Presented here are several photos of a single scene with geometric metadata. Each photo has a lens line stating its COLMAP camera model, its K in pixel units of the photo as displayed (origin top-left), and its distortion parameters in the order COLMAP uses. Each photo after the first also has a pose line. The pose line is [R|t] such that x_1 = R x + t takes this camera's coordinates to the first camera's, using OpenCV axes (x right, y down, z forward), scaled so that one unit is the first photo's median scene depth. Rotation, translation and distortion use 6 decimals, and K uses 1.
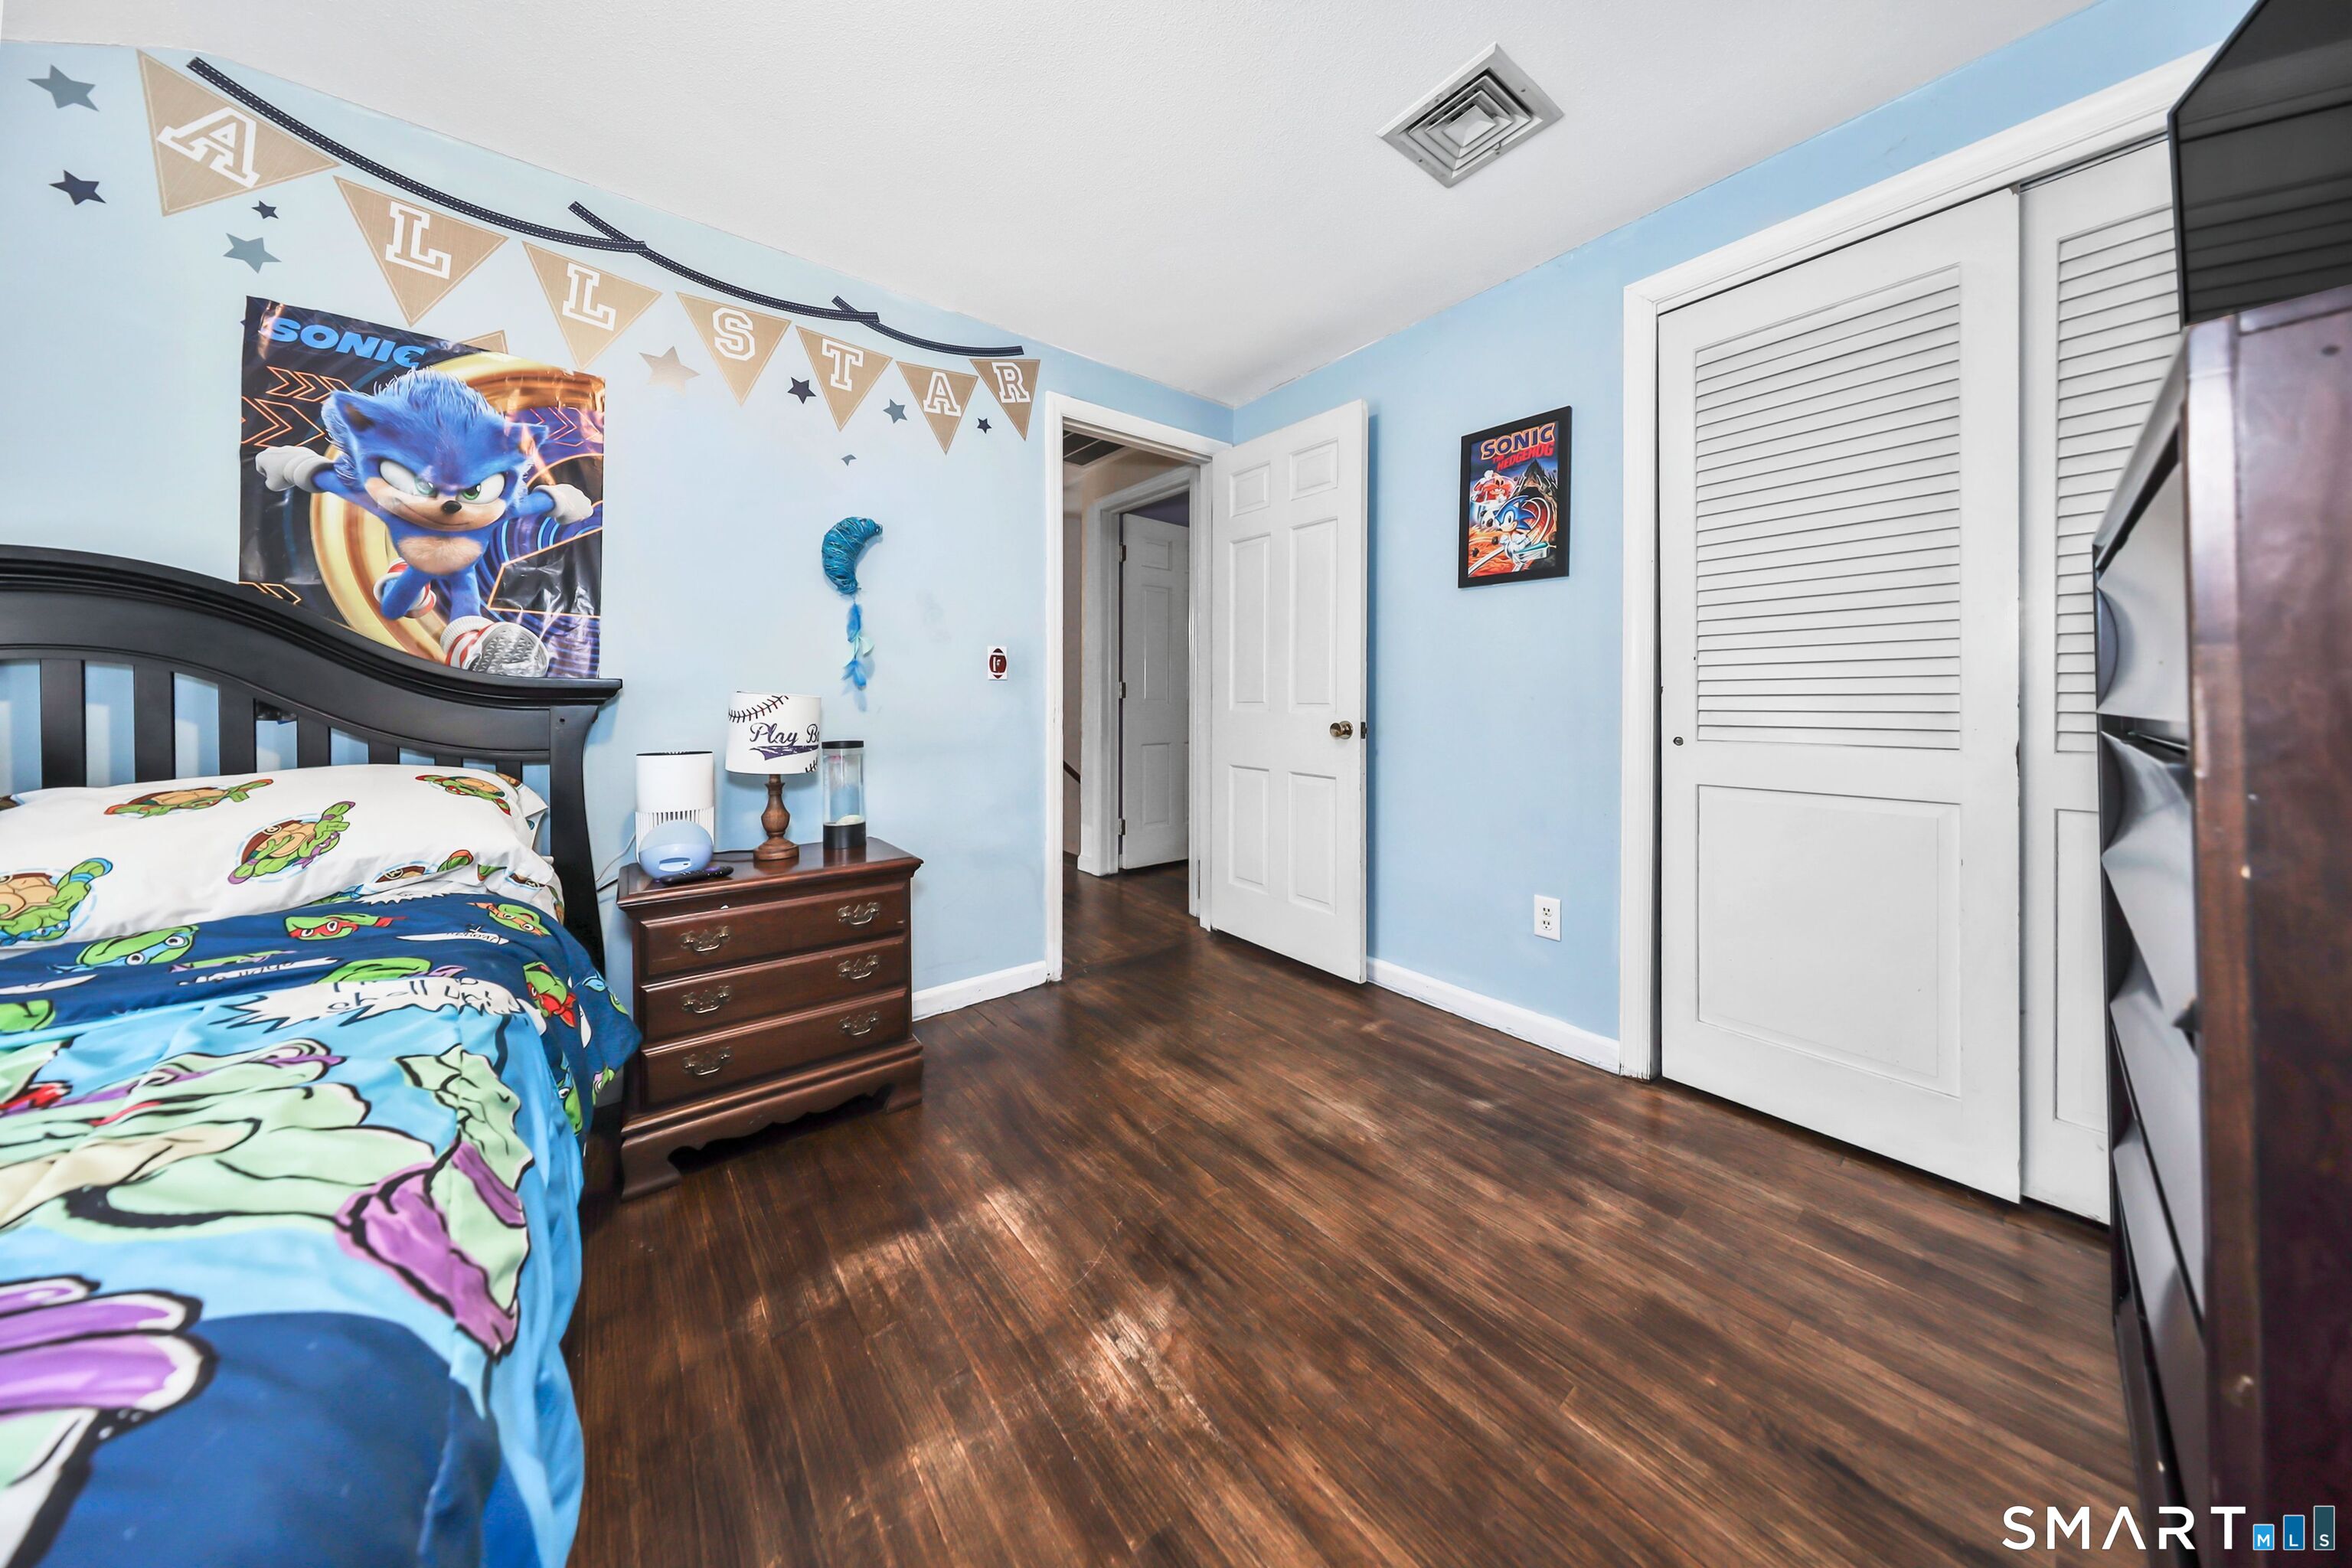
lens RADIAL K [[708.5, 0, 1194.6], [0, 708.5, 701.2], [0, 0, 1]] dist [-0.002368, 0.000107]
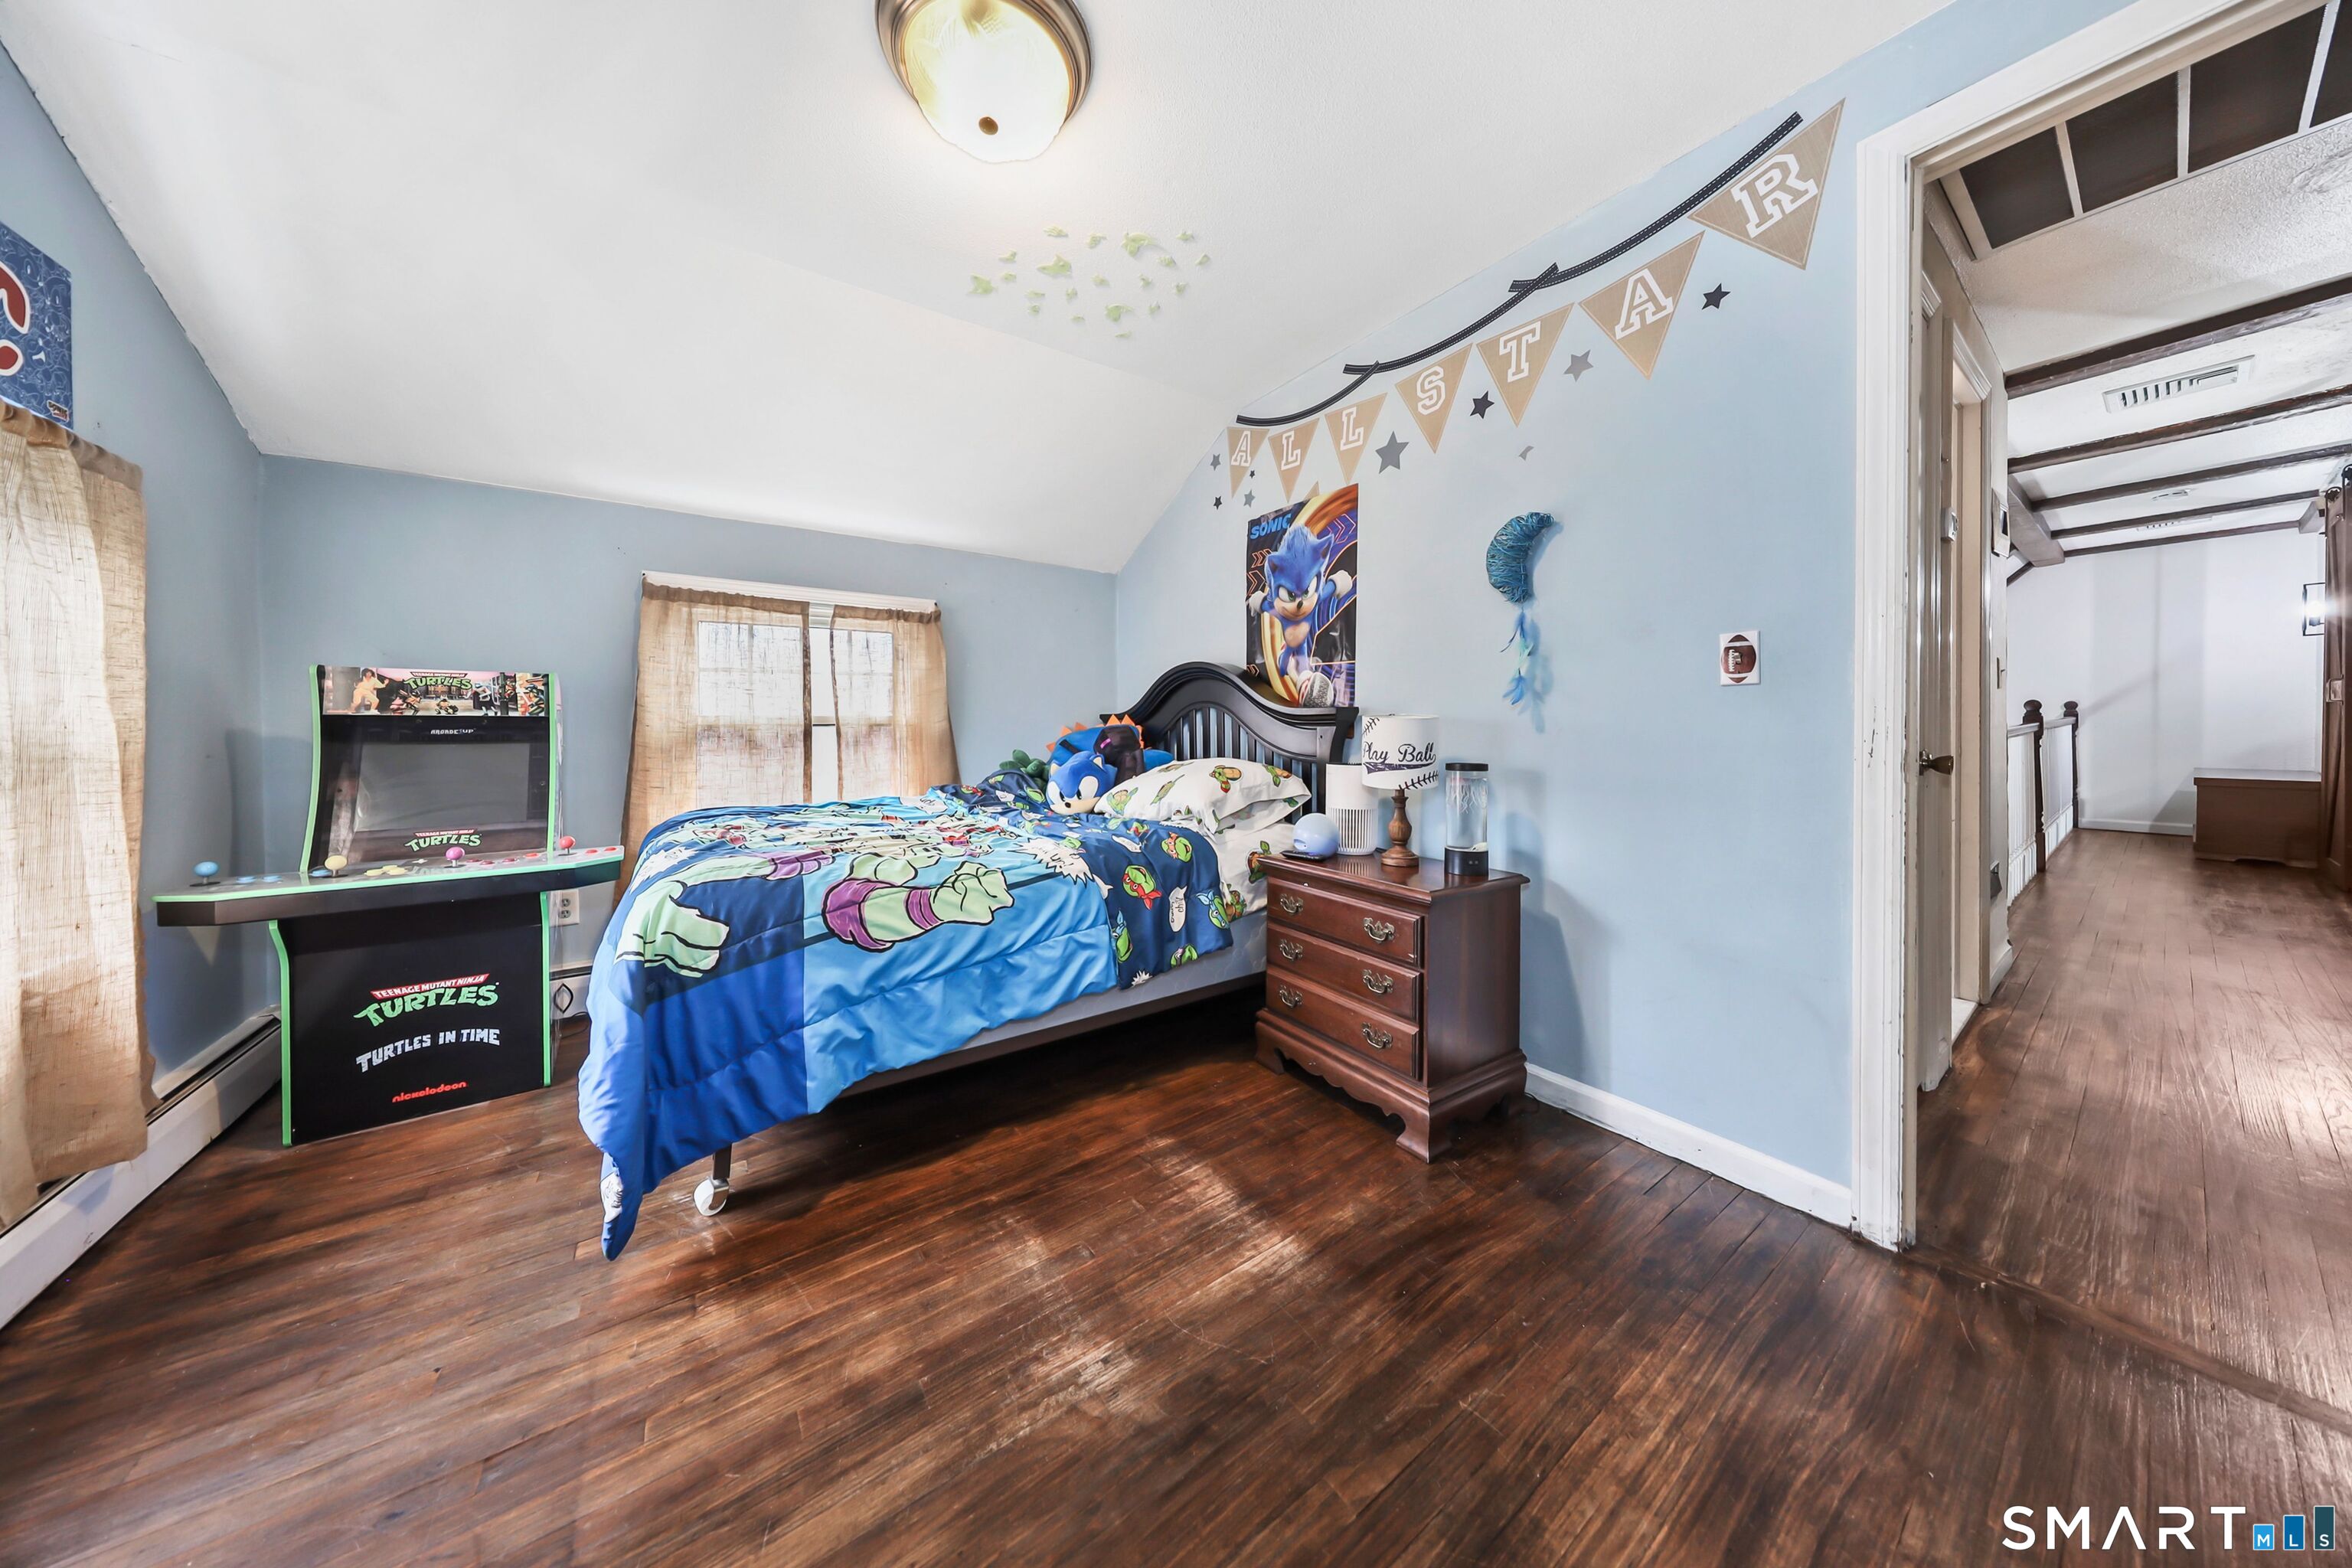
lens RADIAL K [[708.5, 0, 1150.2], [0, 708.5, 730.1], [0, 0, 1]] dist [-0.002368, 0.000107]
pose [[-0.089145, 0.004106, -0.996010, 0.632611], [0.009834, 0.999946, 0.003242, 0.005315], [0.995970, -0.009506, -0.089180, 0.841794]]
